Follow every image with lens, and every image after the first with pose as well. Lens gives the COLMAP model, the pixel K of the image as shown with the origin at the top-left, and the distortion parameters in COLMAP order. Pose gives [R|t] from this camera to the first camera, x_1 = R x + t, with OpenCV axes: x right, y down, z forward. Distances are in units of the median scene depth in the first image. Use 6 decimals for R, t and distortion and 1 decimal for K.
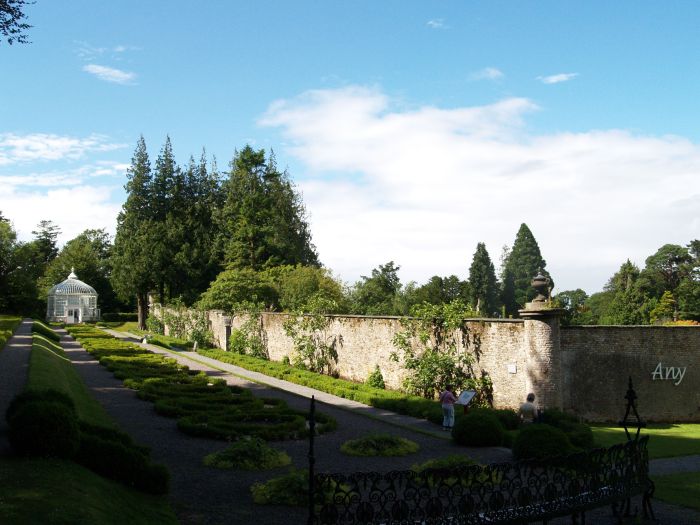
lens RADIAL K [[713.3, 0, 350.0], [0, 713.3, 262.5], [0, 0, 1]] dist [-0.107942, 0.005857]
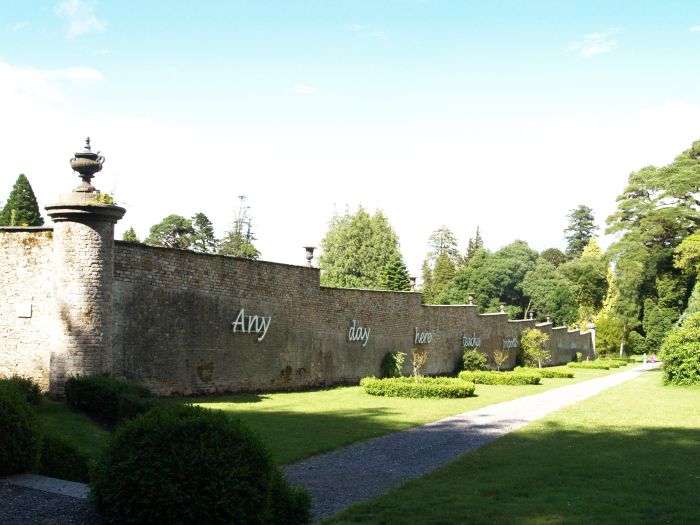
lens RADIAL K [[713.3, 0, 350.0], [0, 713.3, 262.5], [0, 0, 1]] dist [-0.107942, 0.005857]
pose [[0.767260, 0.057332, 0.638769, 0.063902], [-0.080543, 0.996725, 0.007285, 0.082856], [-0.636259, -0.057038, 0.769364, 0.376519]]
